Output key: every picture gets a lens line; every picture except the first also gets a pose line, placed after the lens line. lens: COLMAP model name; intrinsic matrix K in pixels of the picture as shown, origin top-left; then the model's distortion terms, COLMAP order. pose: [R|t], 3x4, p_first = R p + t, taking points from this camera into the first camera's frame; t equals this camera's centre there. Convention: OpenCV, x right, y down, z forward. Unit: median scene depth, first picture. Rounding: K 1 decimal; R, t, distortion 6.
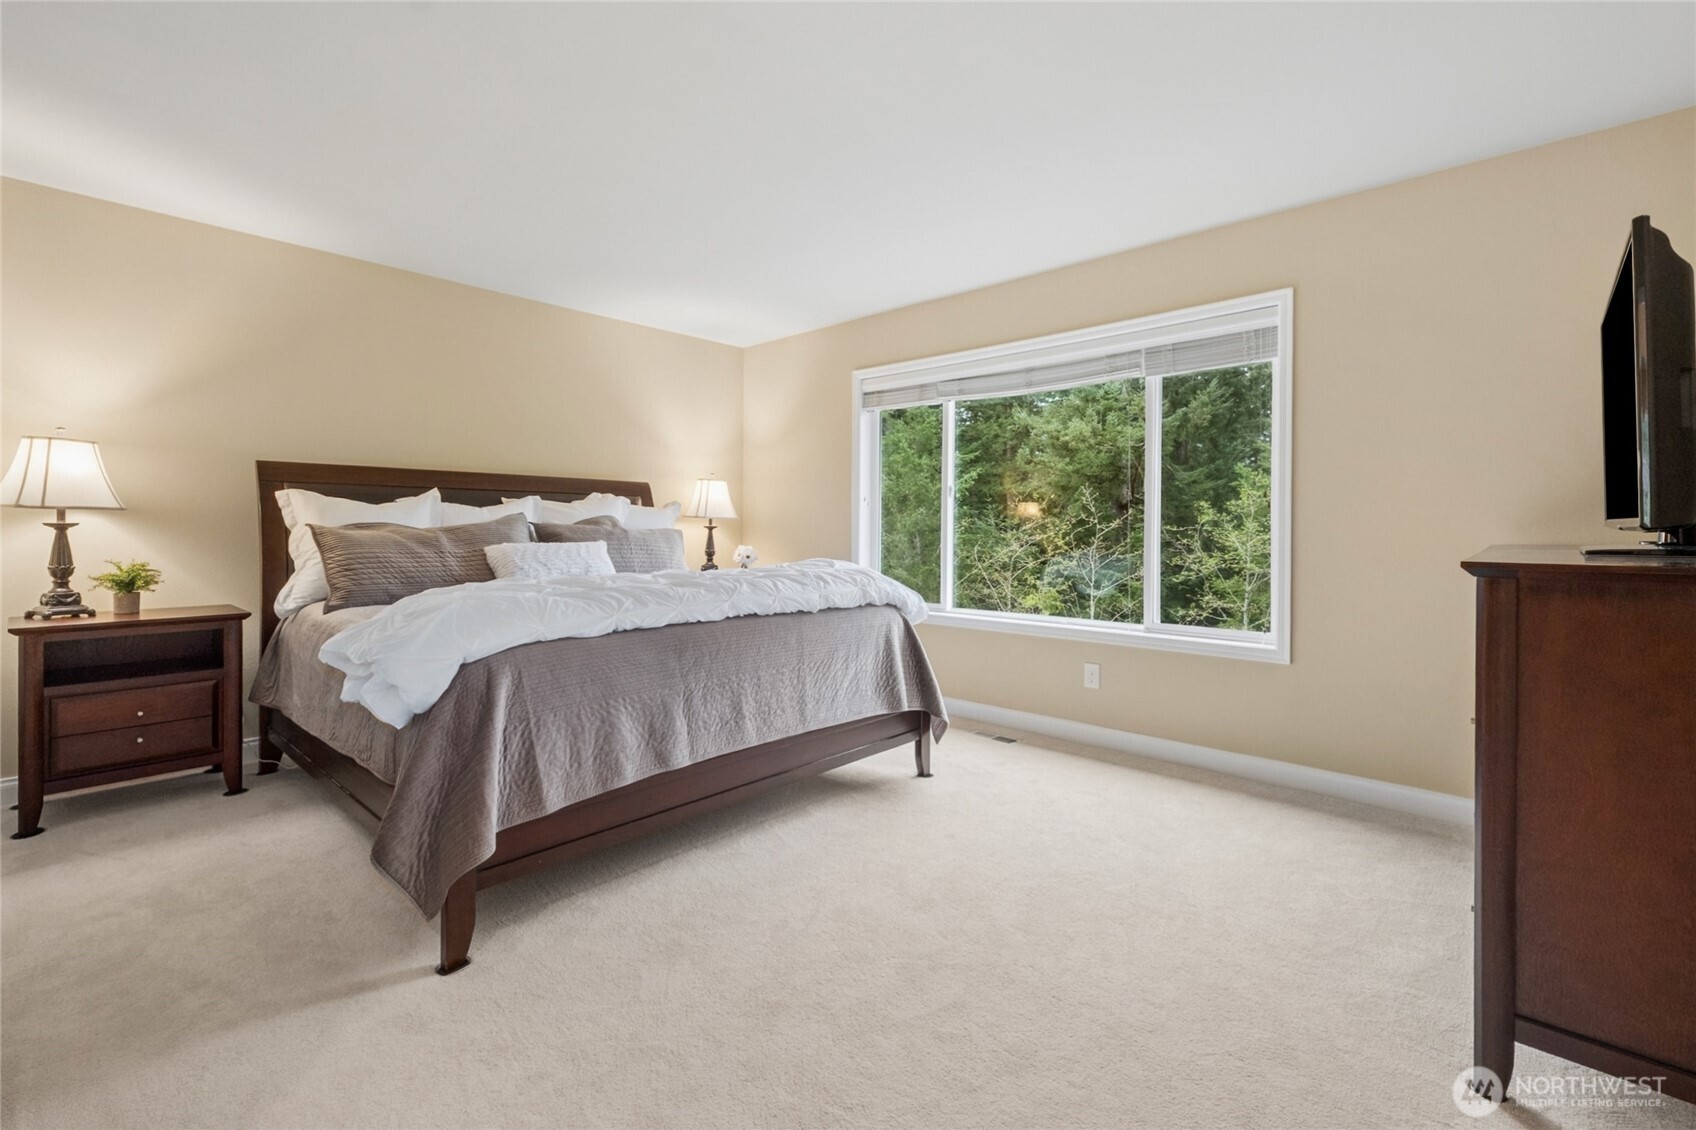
lens RADIAL K [[753.4, 0, 804.3], [0, 753.4, 551.0], [0, 0, 1]] dist [0.019623, 0.000255]
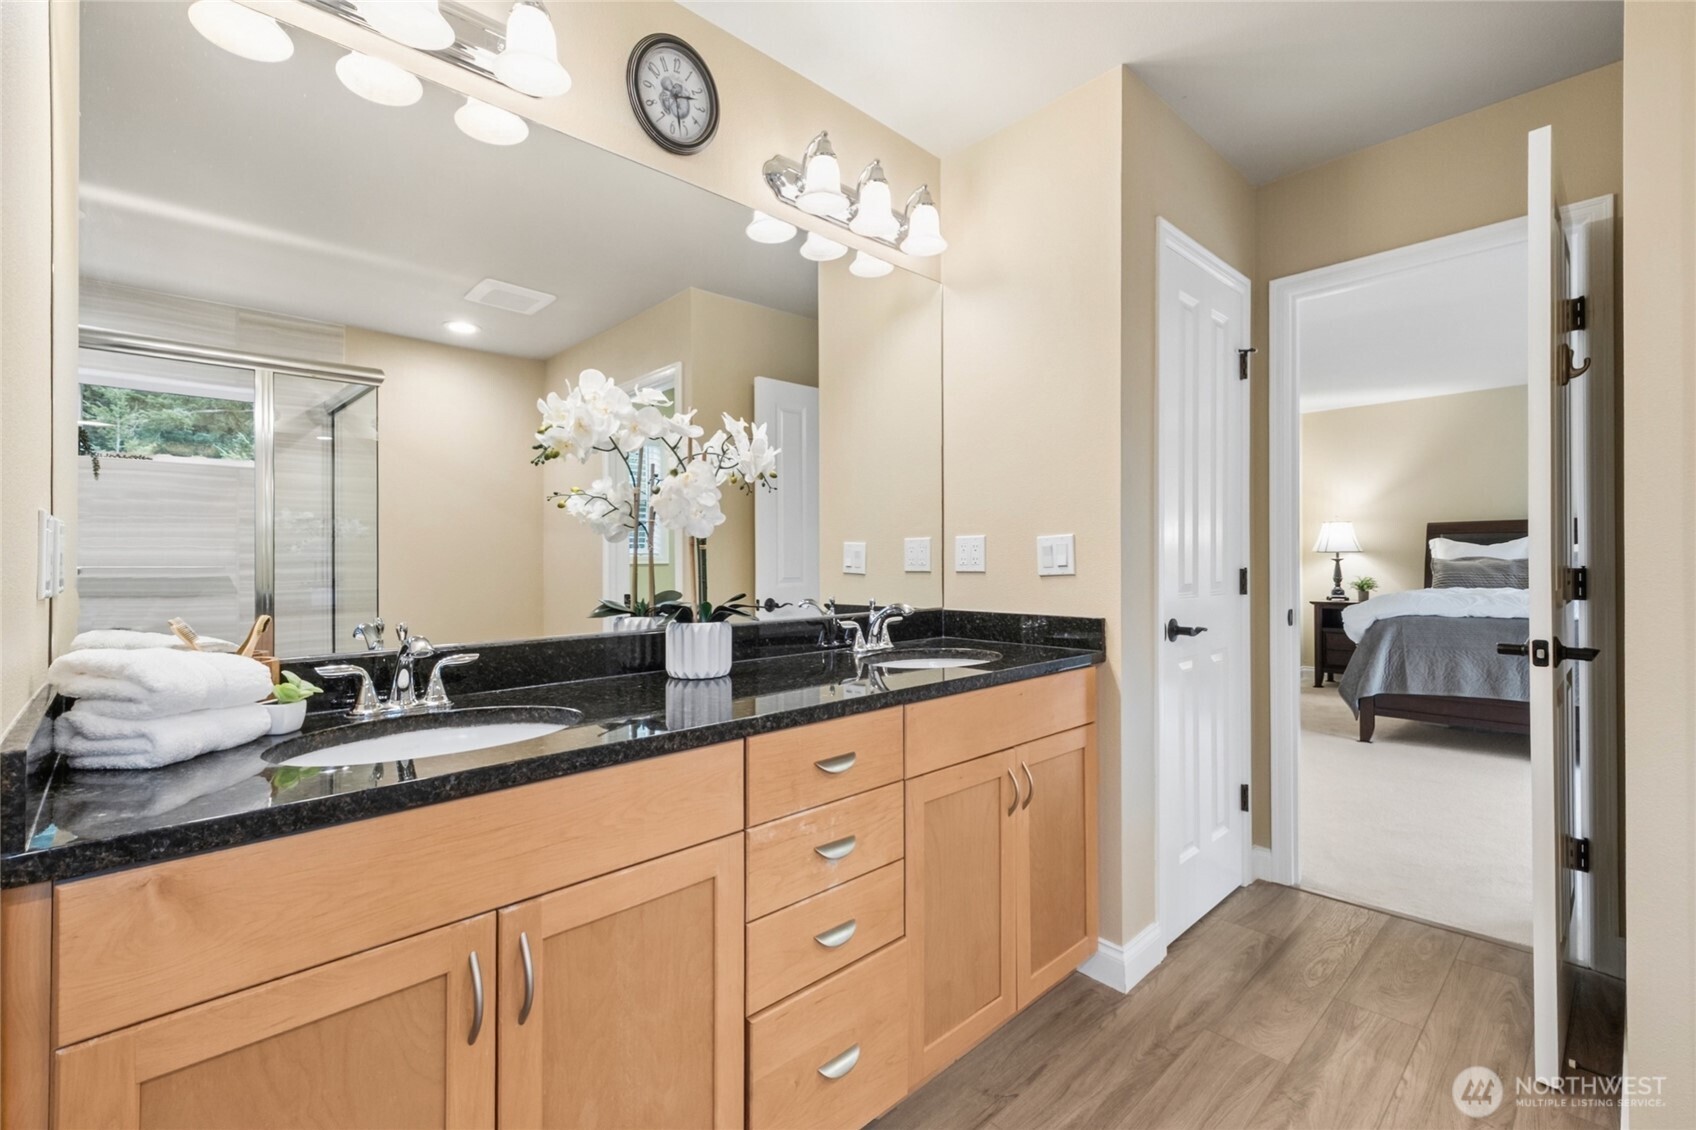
lens RADIAL K [[753.4, 0, 804.3], [0, 753.4, 551.0], [0, 0, 1]] dist [0.019623, 0.000255]
pose [[-0.077825, -0.012436, -0.996889, 1.410599], [-0.014931, 0.999825, -0.011307, -0.009674], [0.996855, 0.014004, -0.077997, -0.405618]]
